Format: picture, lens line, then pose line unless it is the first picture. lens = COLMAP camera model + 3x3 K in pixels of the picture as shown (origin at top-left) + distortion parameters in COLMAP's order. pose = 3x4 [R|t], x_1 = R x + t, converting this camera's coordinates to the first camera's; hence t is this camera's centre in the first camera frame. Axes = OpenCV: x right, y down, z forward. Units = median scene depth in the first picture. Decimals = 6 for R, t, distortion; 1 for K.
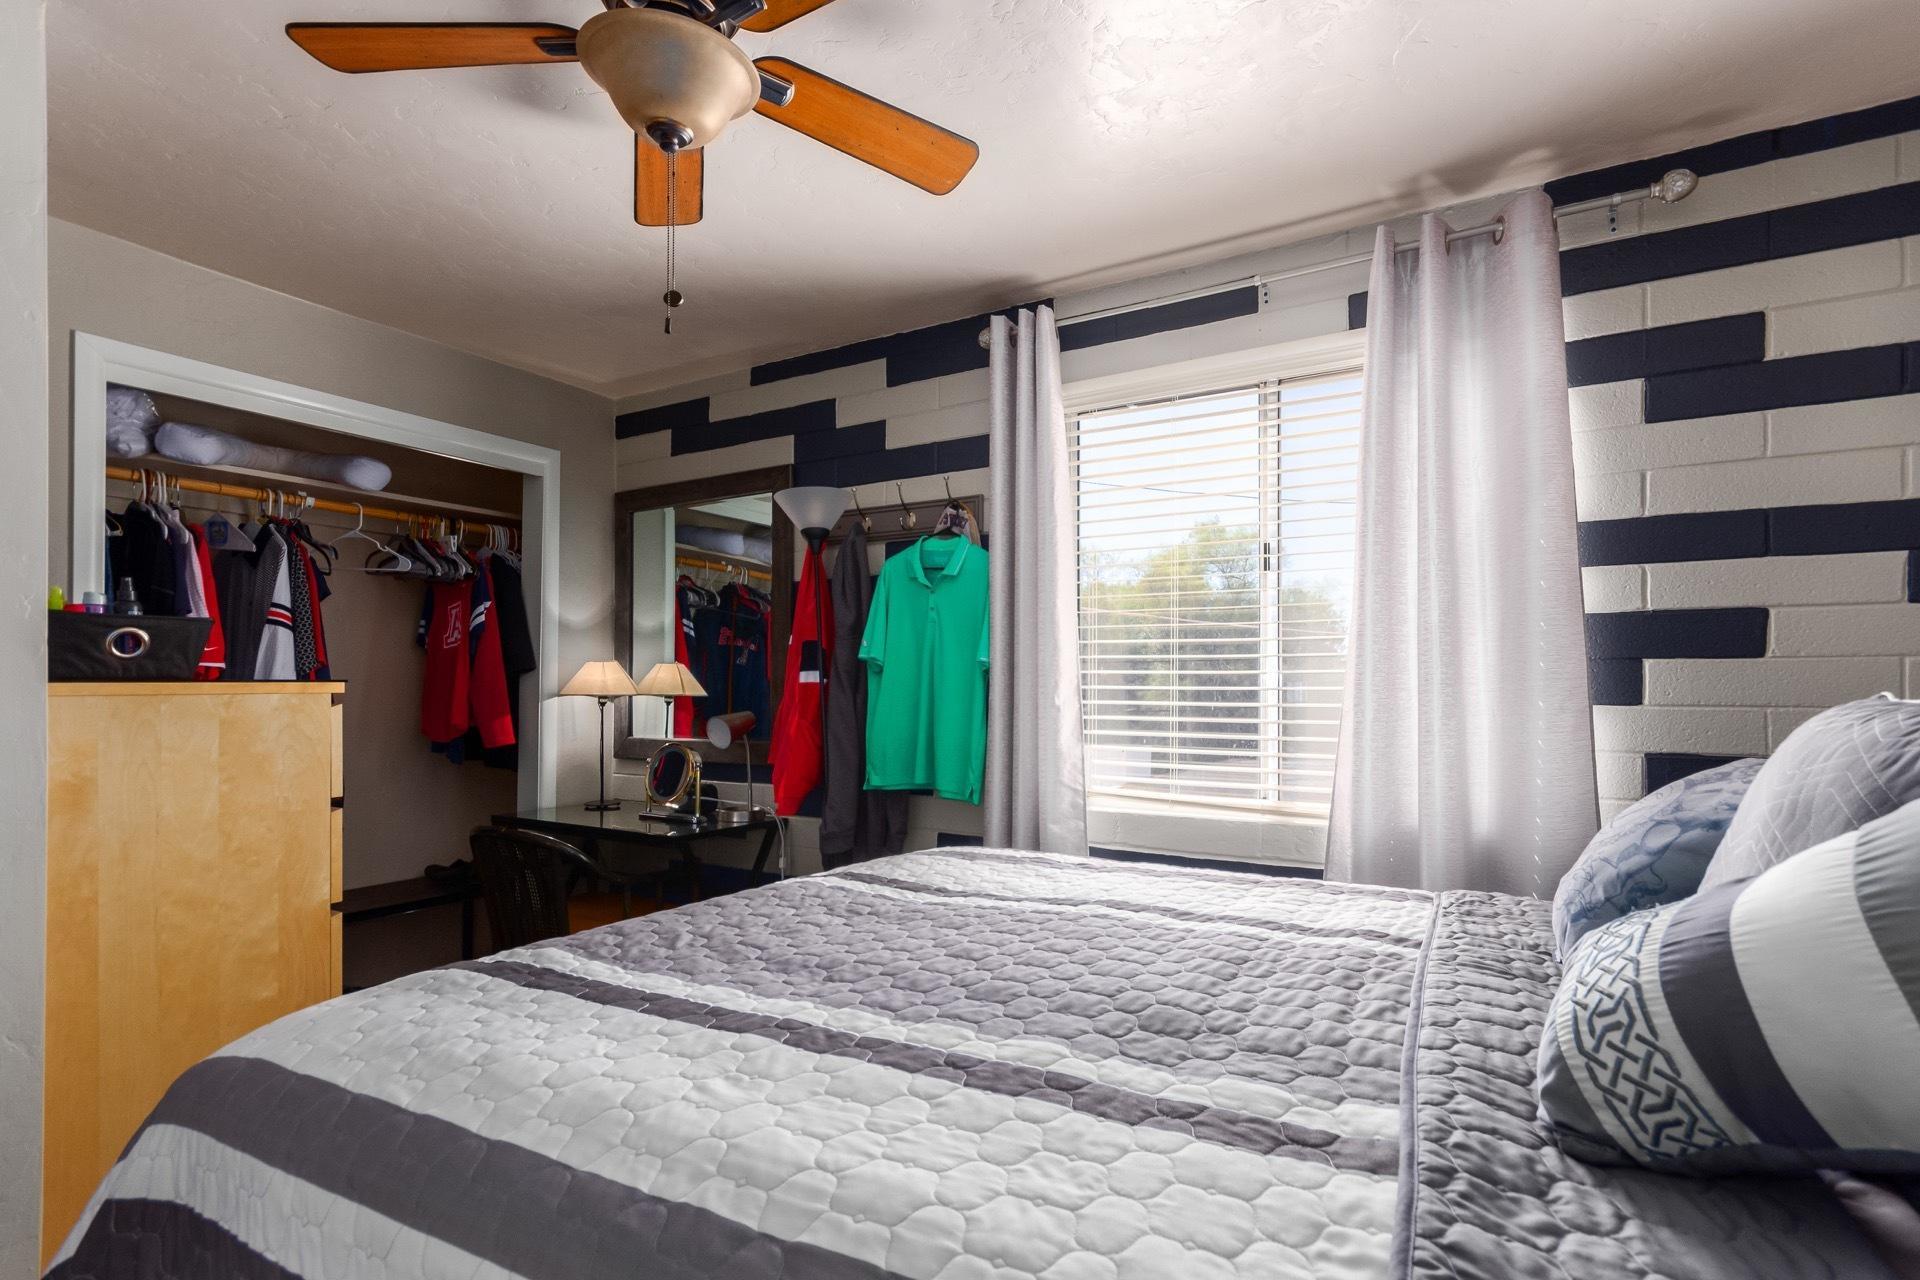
lens RADIAL K [[916.2, 0, 963.6], [0, 916.2, 692.2], [0, 0, 1]] dist [-0.005358, 0.000327]
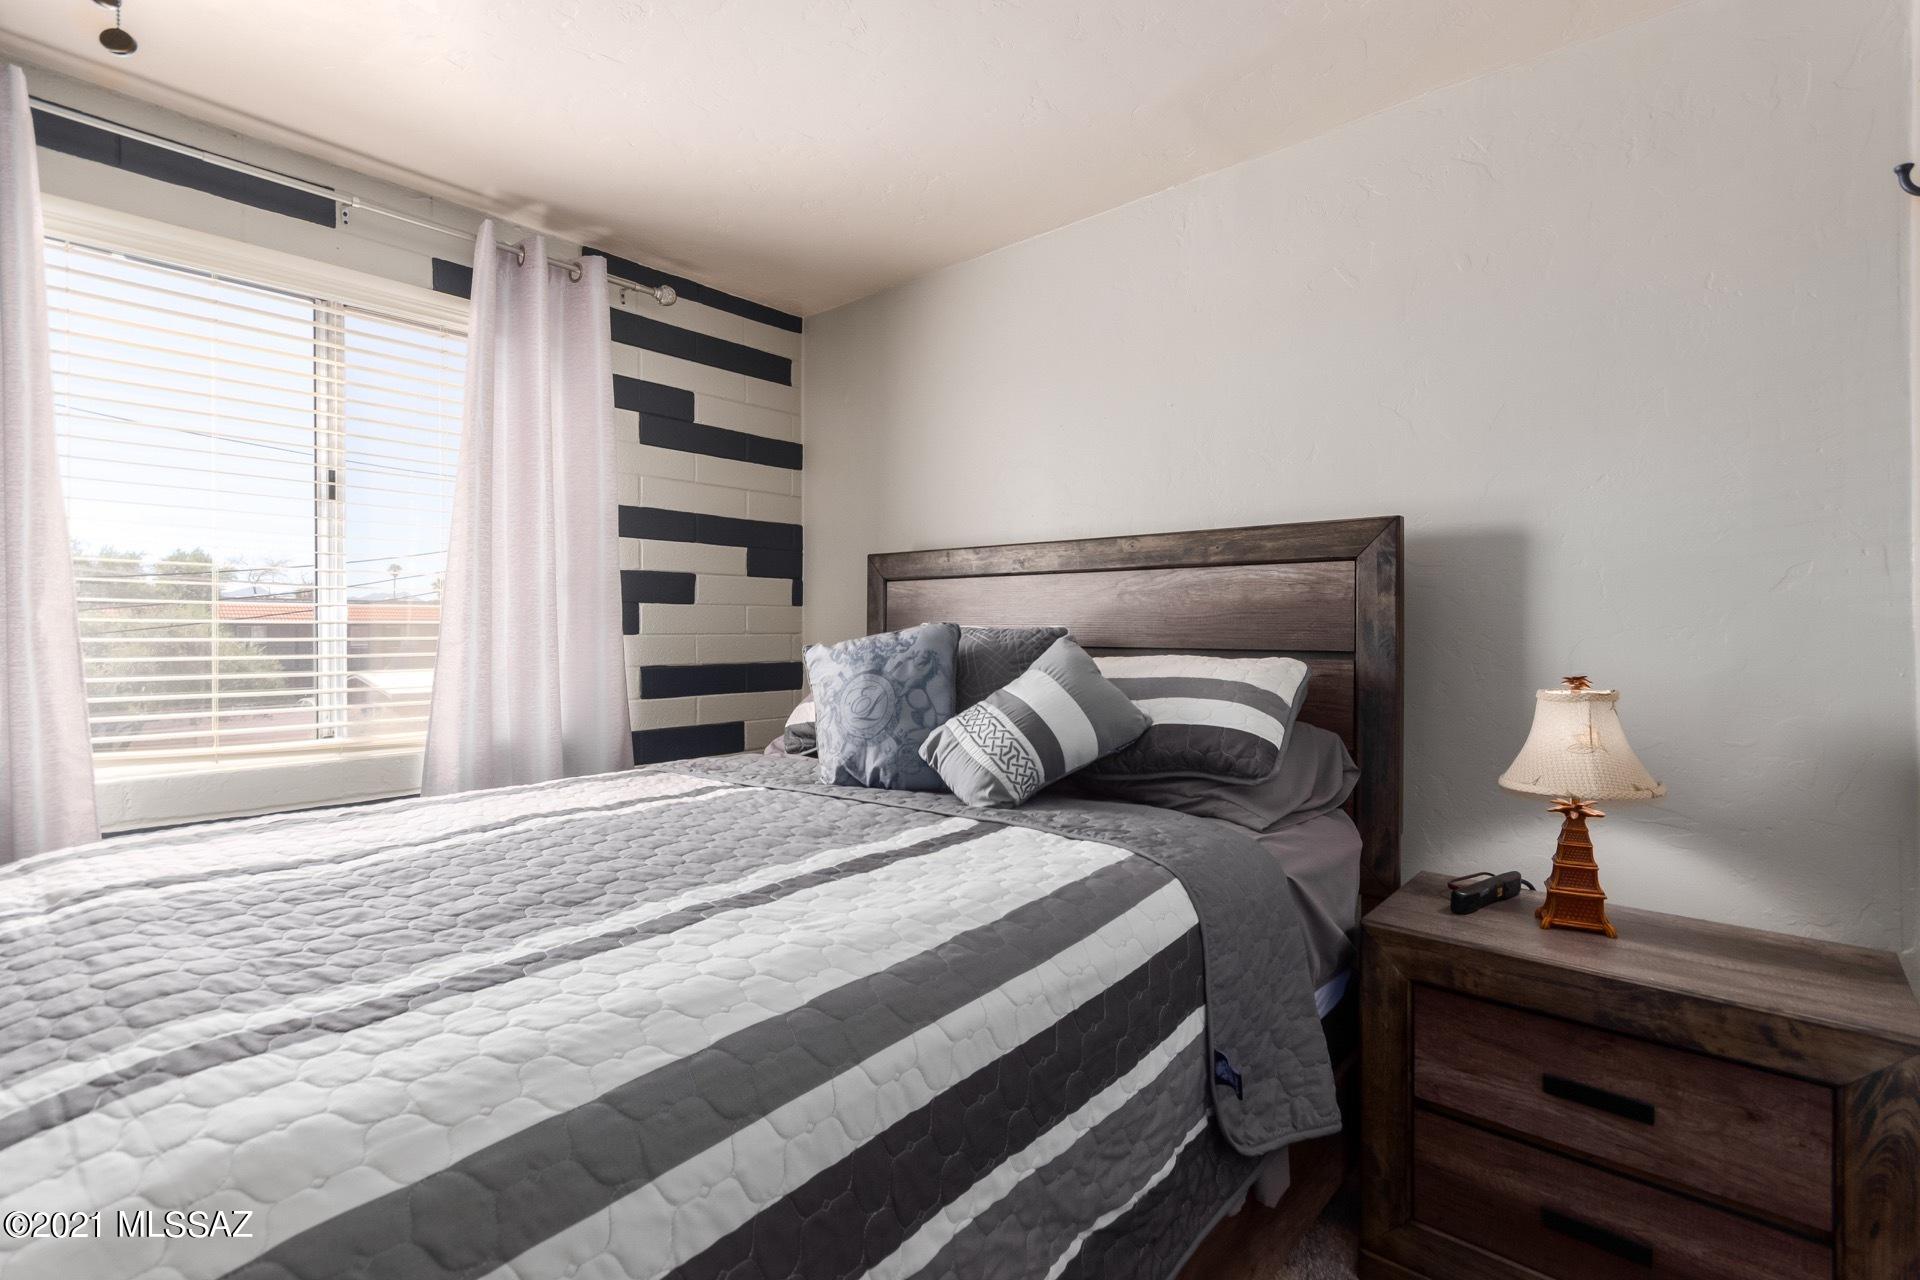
lens RADIAL K [[904.6, 0, 957.4], [0, 904.6, 635.1], [0, 0, 1]] dist [-0.000058, 0.000414]
pose [[0.200154, -0.005490, 0.979749, -0.608973], [-0.003274, 0.999975, 0.006272, 0.002615], [-0.979759, -0.004464, 0.200131, 0.217144]]
